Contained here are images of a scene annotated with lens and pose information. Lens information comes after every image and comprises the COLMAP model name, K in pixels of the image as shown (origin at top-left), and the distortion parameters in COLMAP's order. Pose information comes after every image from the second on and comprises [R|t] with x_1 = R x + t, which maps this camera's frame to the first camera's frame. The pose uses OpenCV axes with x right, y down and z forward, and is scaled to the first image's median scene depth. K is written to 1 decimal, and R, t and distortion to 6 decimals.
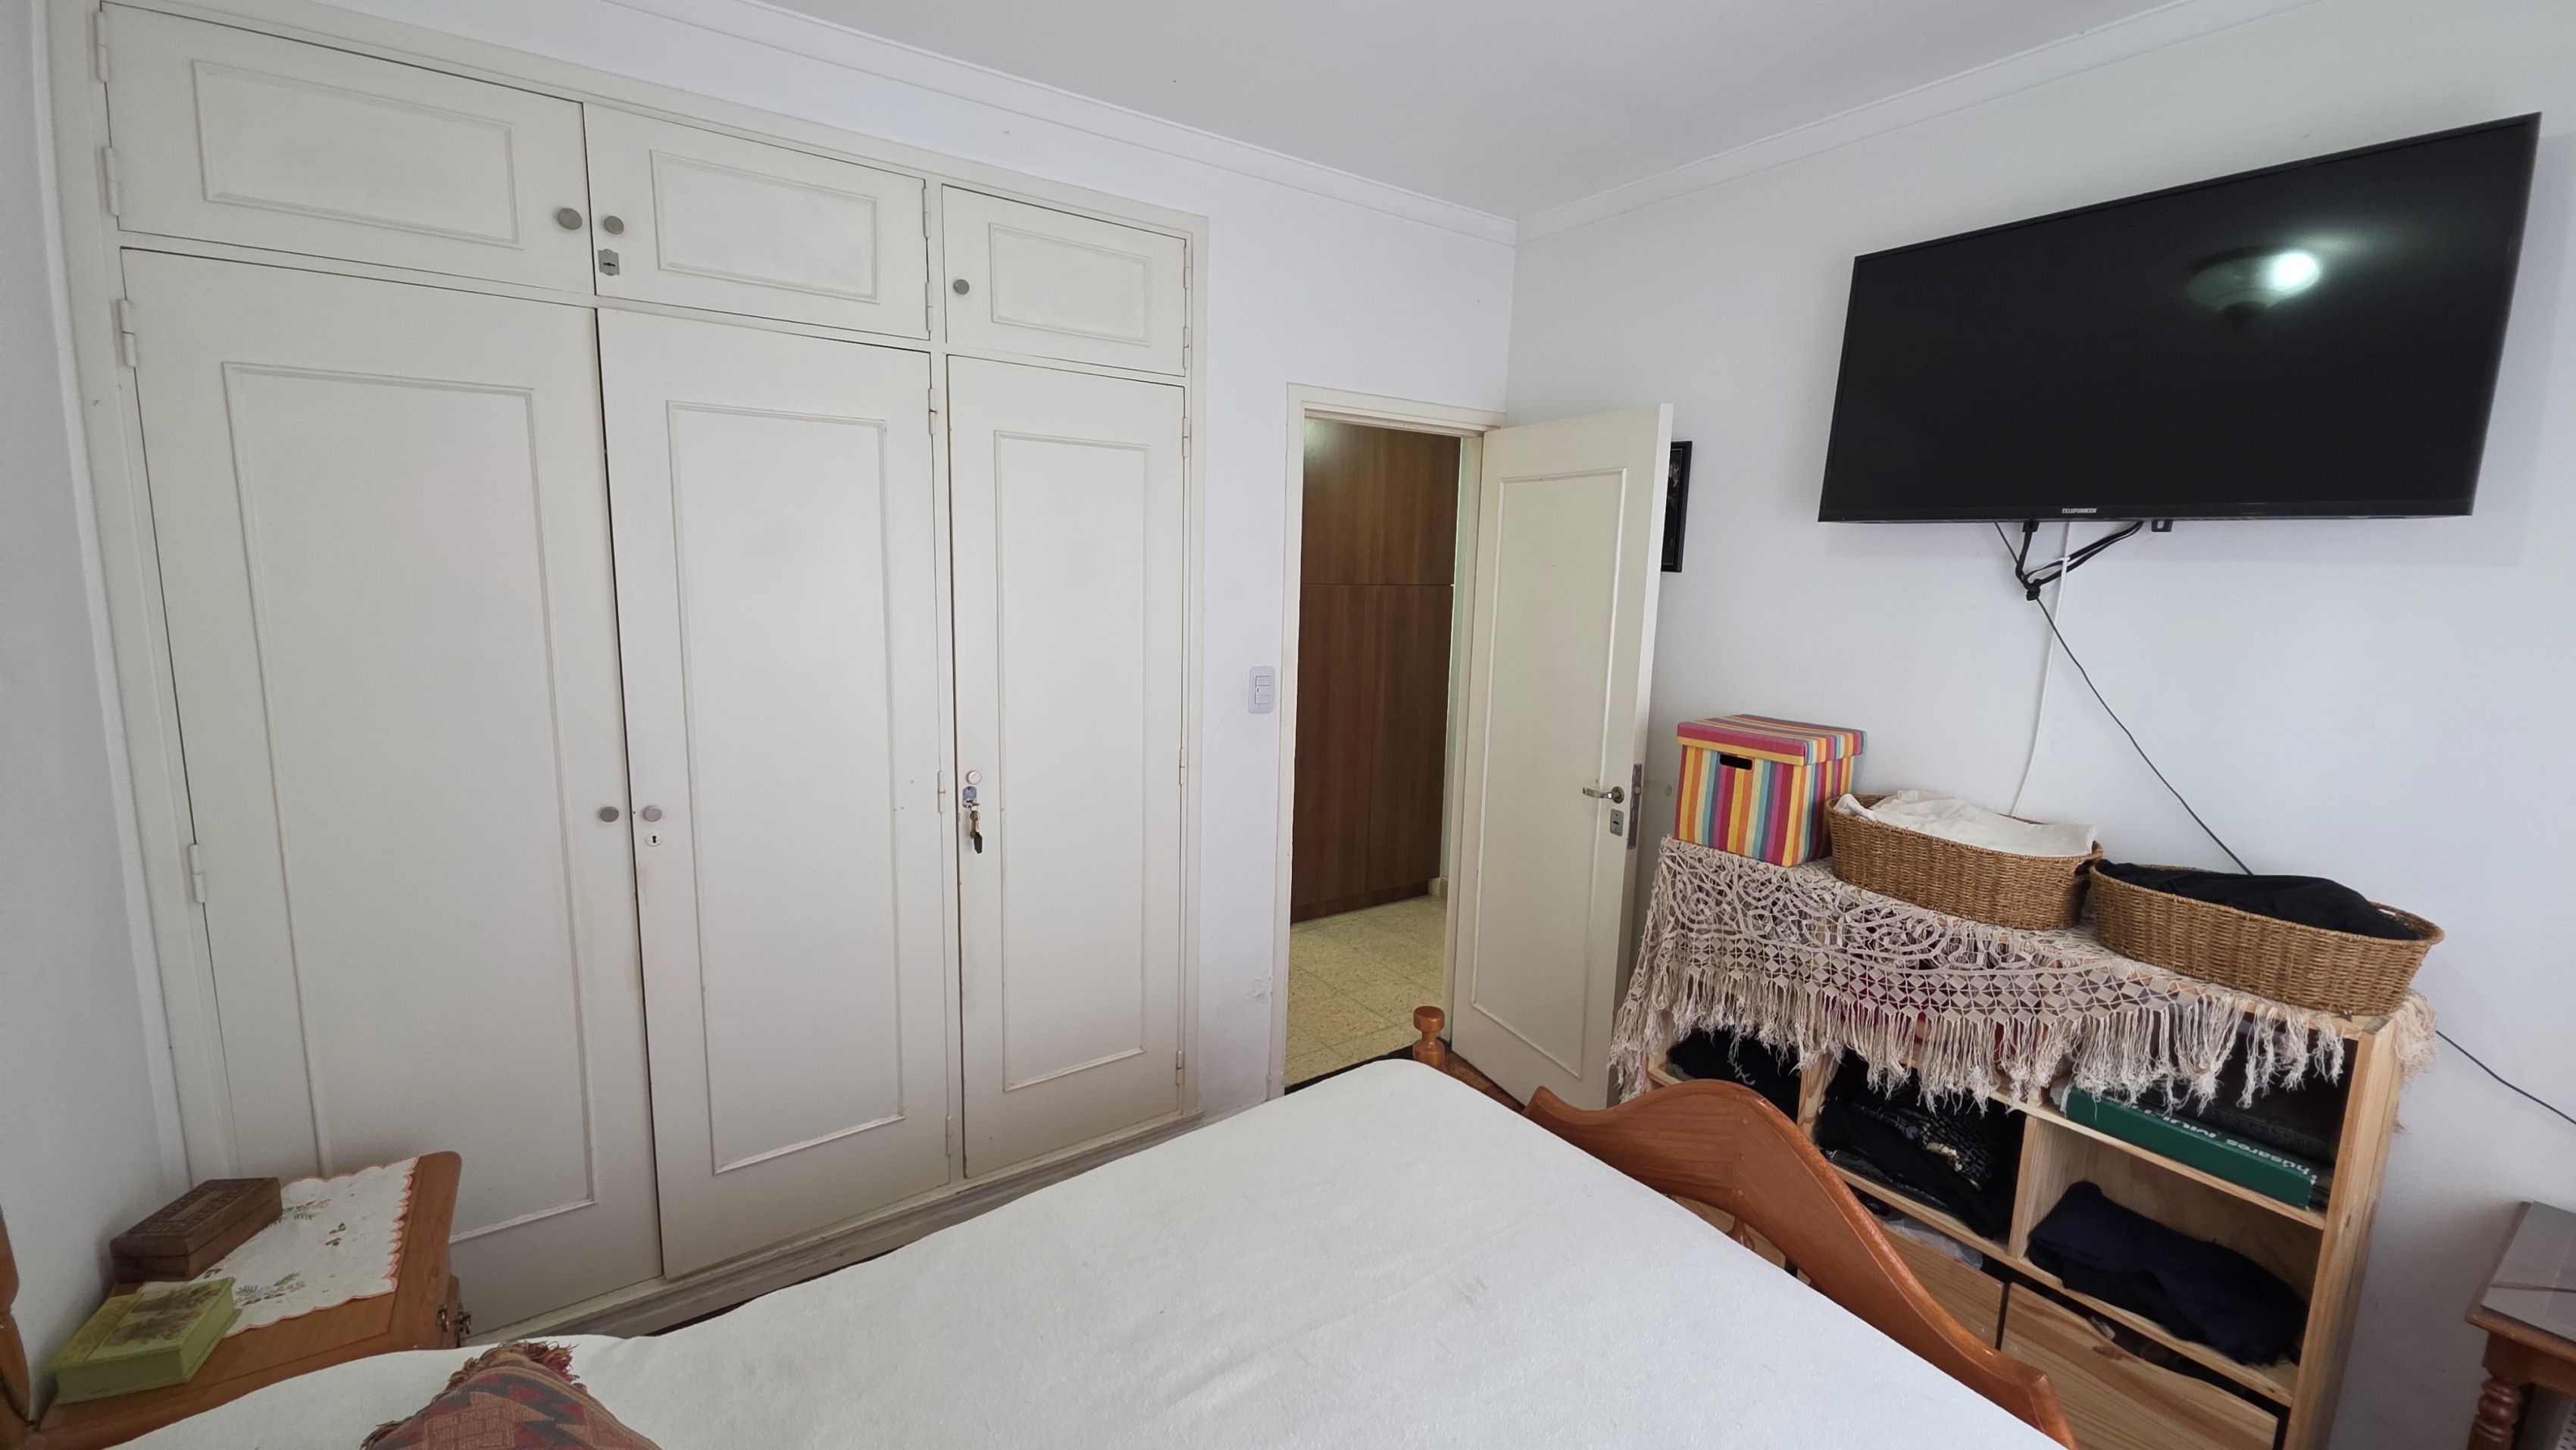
lens RADIAL K [[1020.4, 0, 1283.0], [0, 1020.4, 710.4], [0, 0, 1]] dist [0.012602, -0.009630]
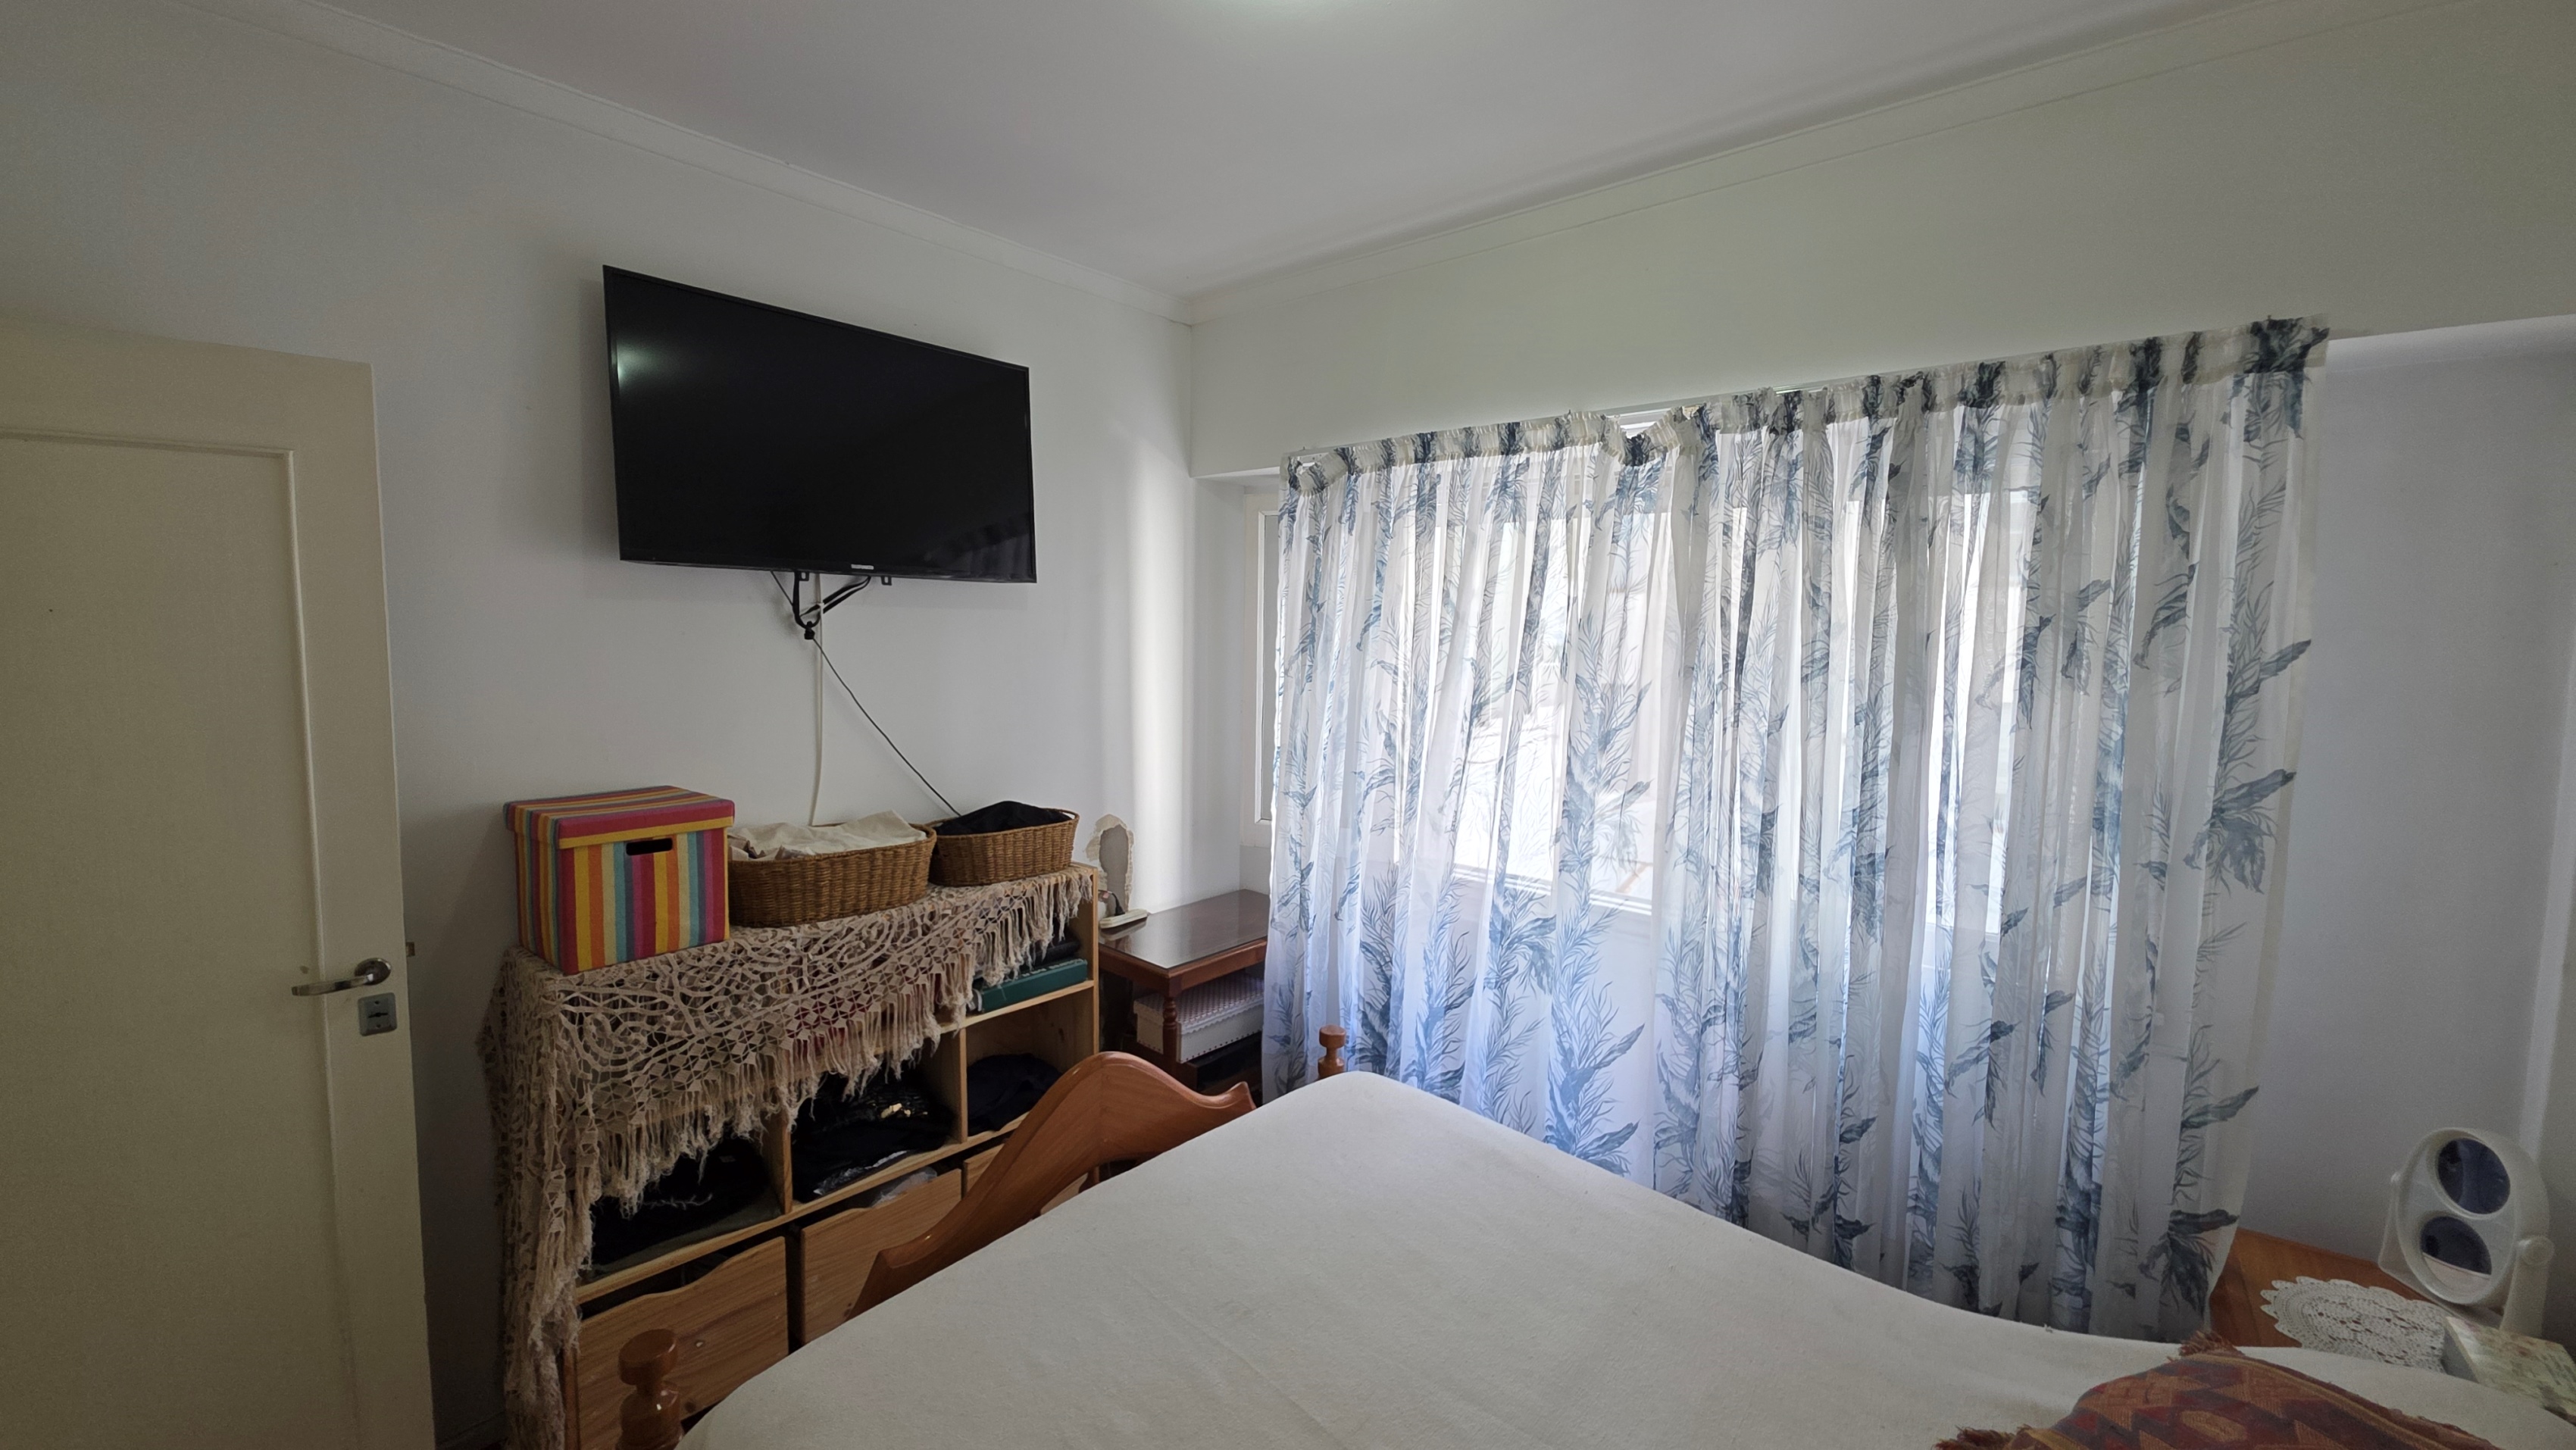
lens RADIAL K [[1022.6, 0, 1290.3], [0, 1022.6, 711.5], [0, 0, 1]] dist [0.010251, -0.007489]
pose [[-0.256933, -0.108534, 0.960315, -0.537421], [0.121905, 0.982097, 0.143611, -0.127440], [-0.958710, 0.153966, -0.239103, 0.765841]]
